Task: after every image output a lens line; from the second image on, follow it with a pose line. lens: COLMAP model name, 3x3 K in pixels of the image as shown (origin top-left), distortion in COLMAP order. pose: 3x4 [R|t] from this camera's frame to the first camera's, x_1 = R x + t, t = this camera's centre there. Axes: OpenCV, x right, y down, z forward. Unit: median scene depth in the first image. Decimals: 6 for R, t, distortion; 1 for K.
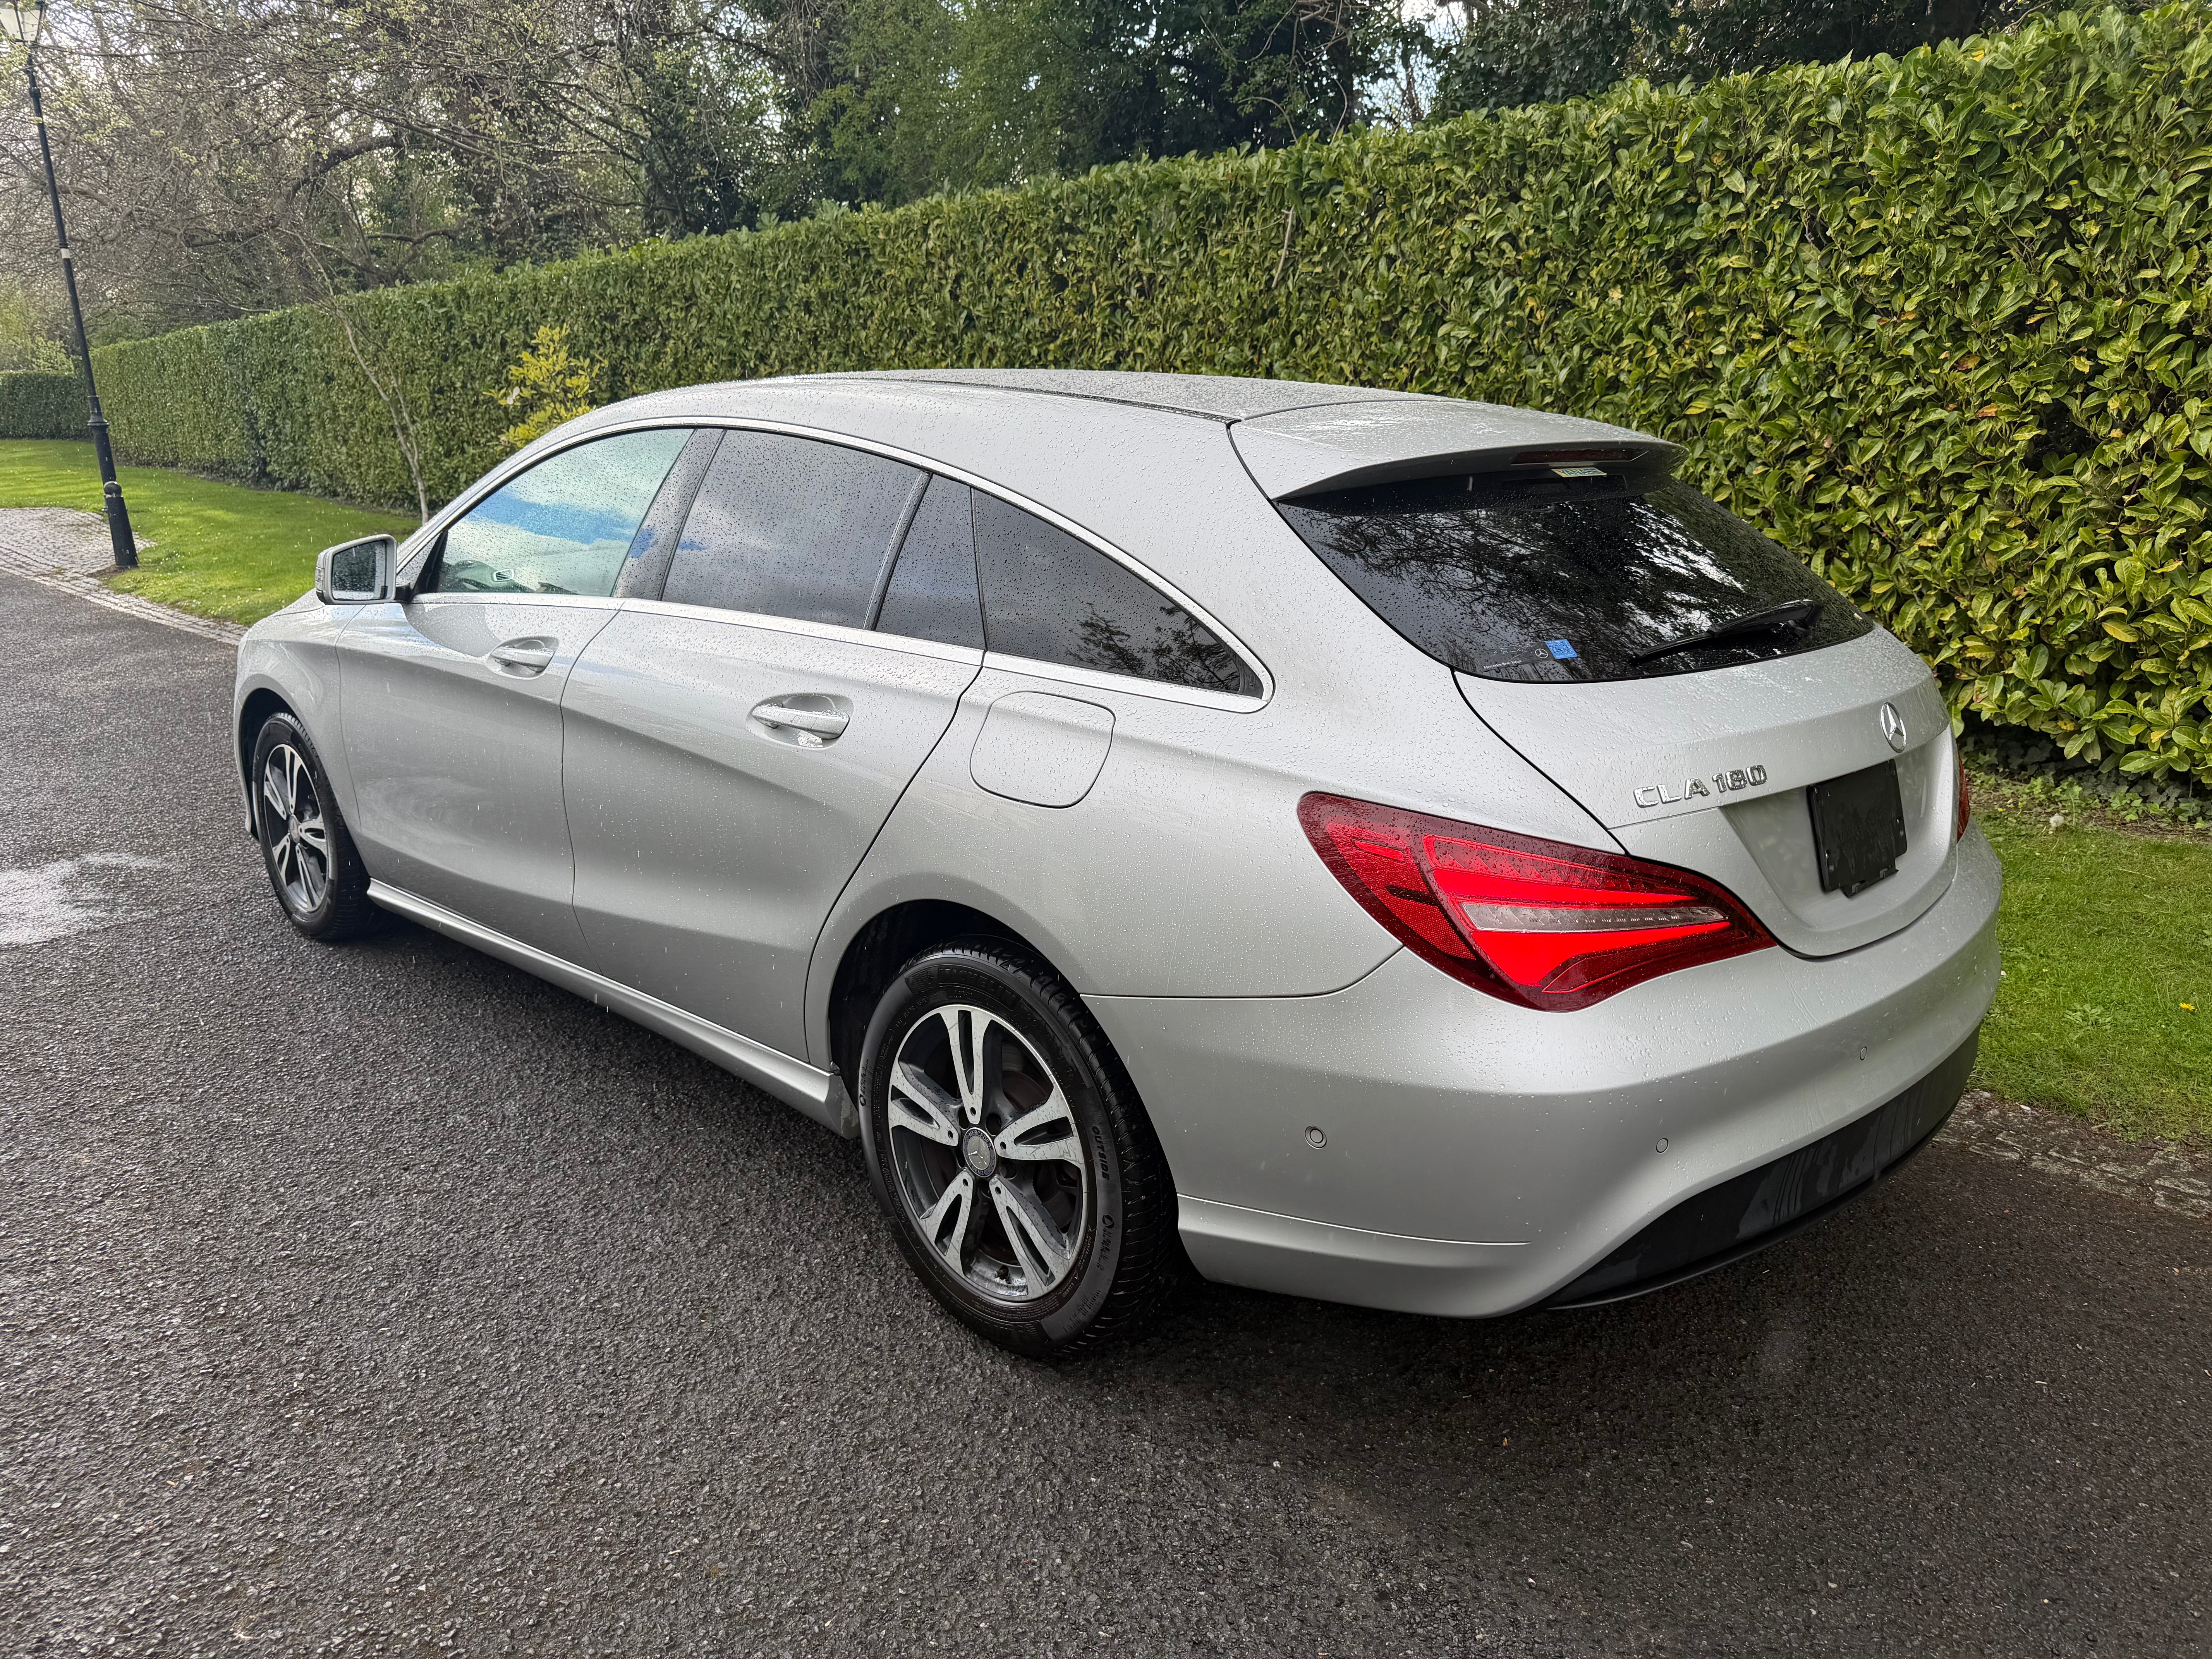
lens RADIAL K [[1569.3, 0, 1138.0], [0, 1569.3, 840.2], [0, 0, 1]] dist [0.010733, -0.012117]
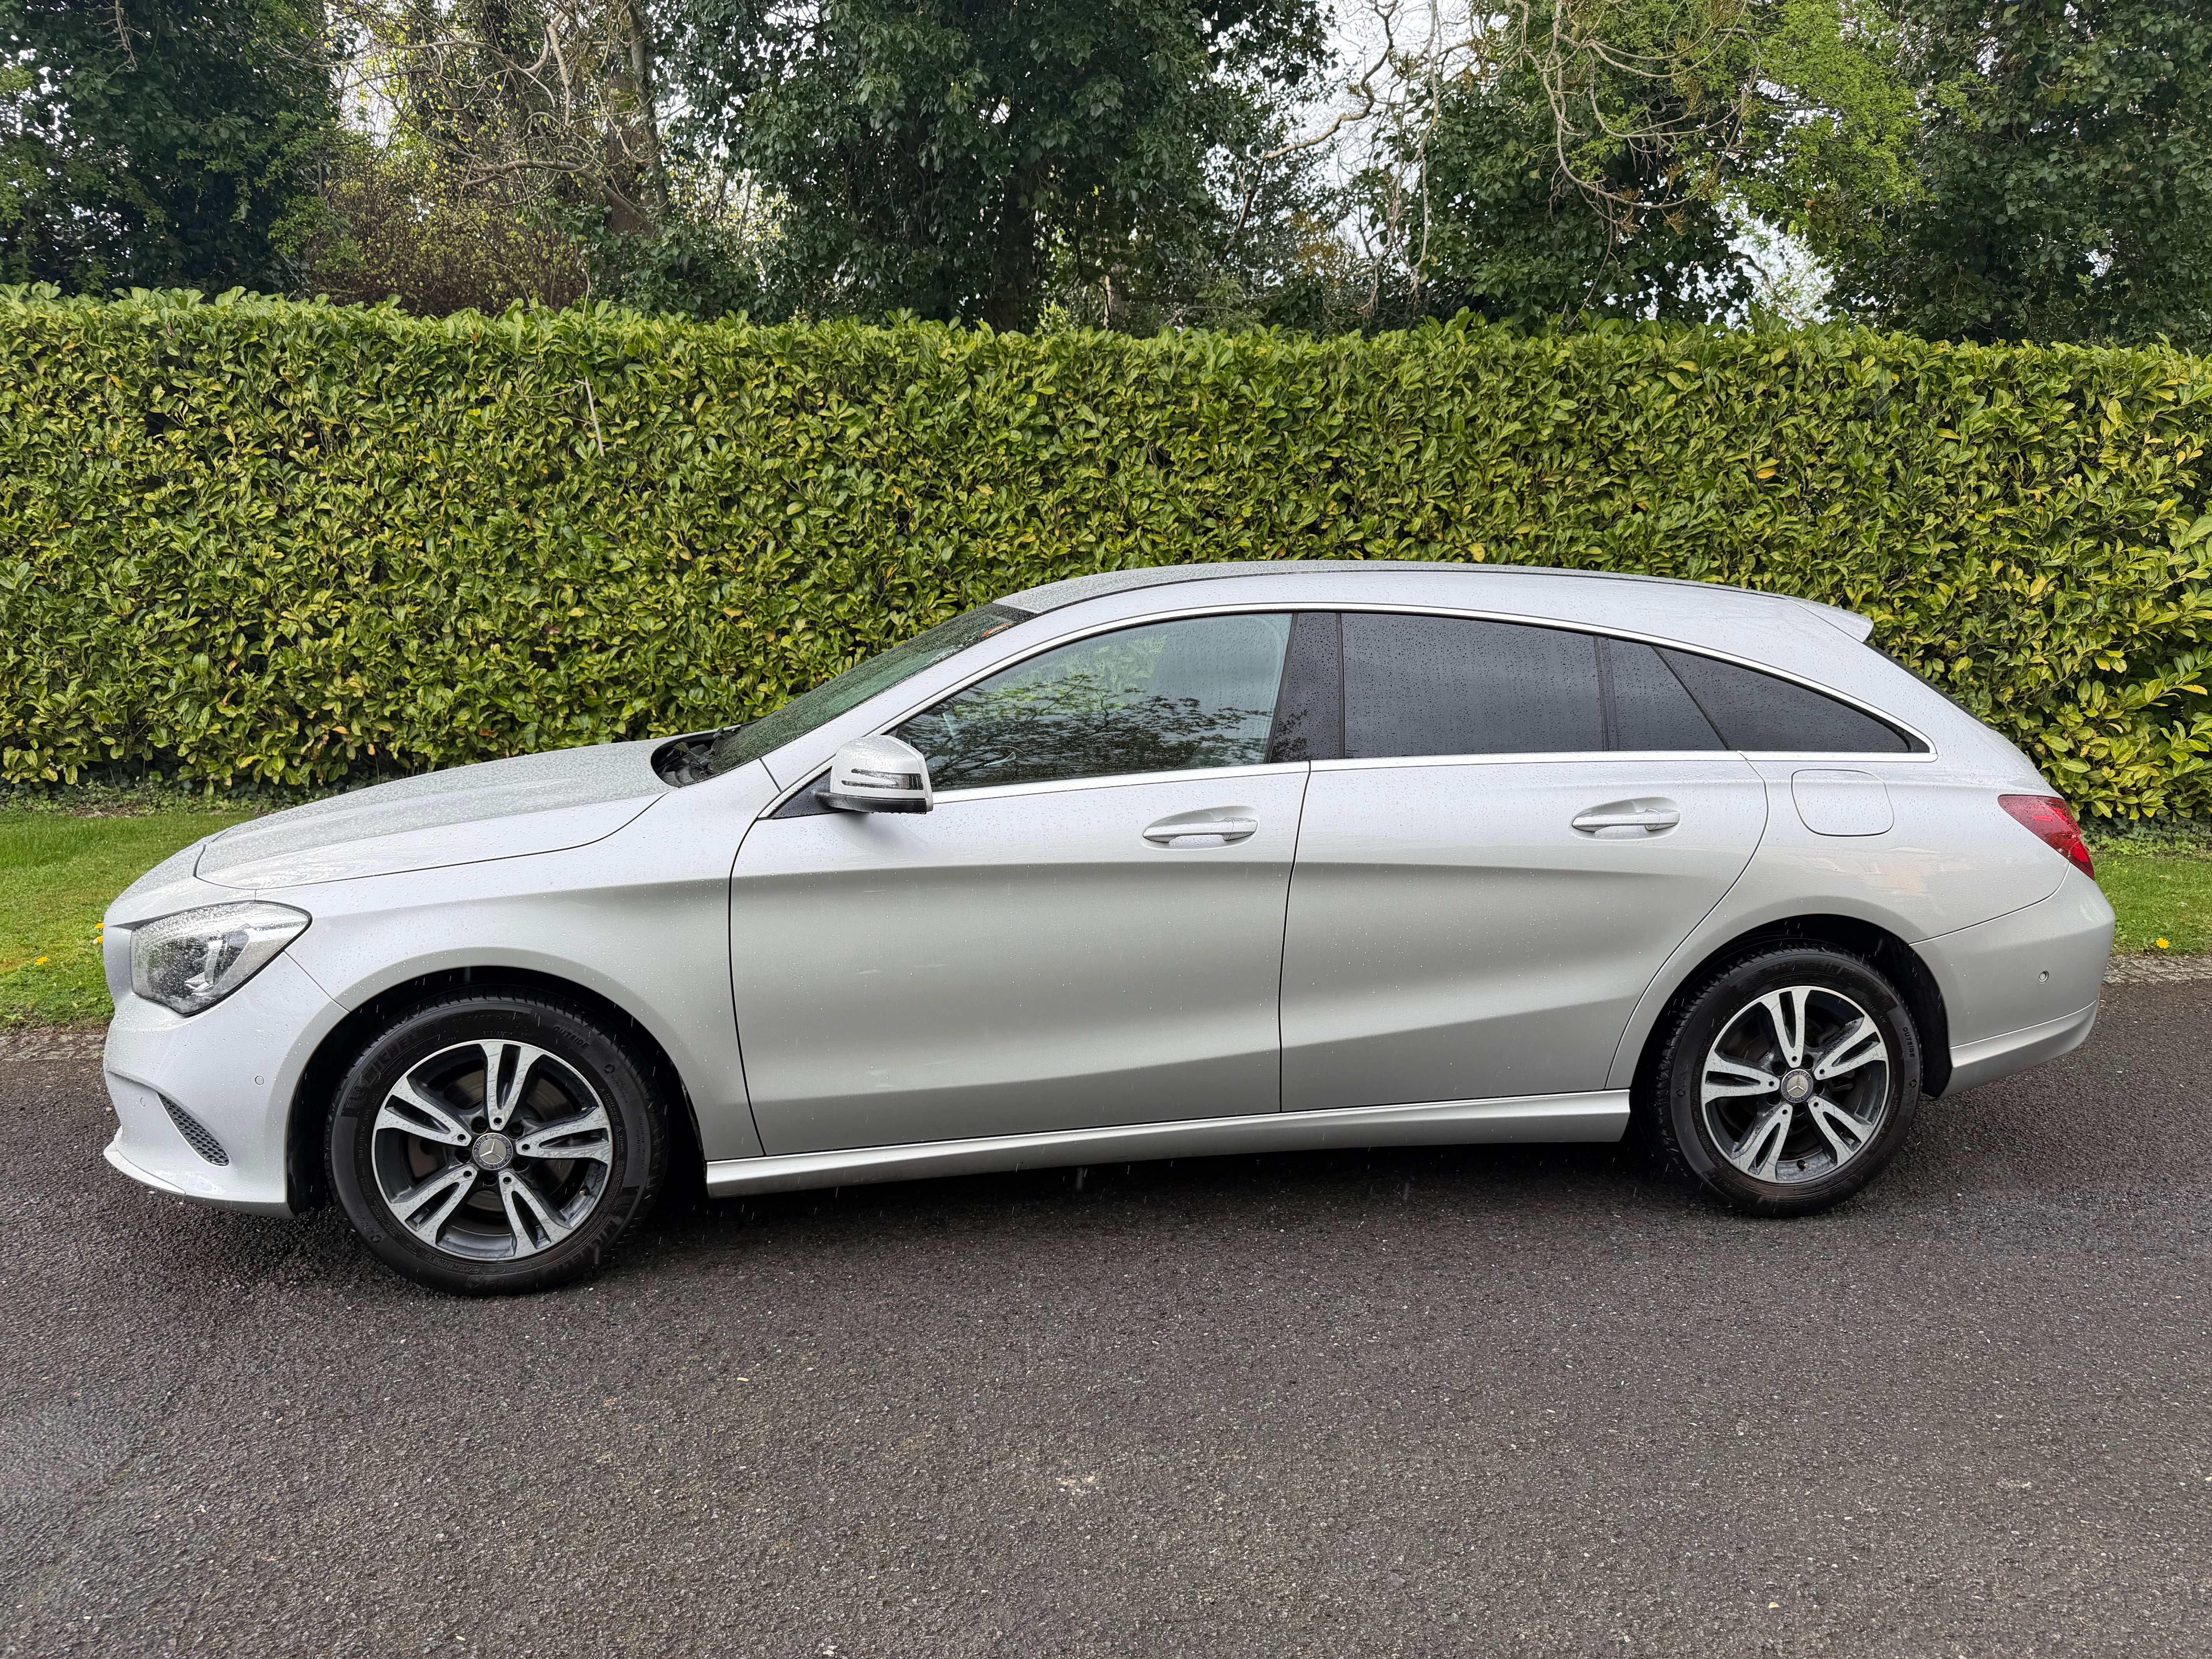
lens RADIAL K [[1574.5, 0, 1038.1], [0, 1574.5, 844.8], [0, 0, 1]] dist [0.164975, -0.297814]
pose [[0.615853, -0.134019, 0.776378, -0.770302], [0.203375, 0.979071, 0.007683, -0.083417], [-0.761159, 0.153164, 0.630220, 0.248148]]
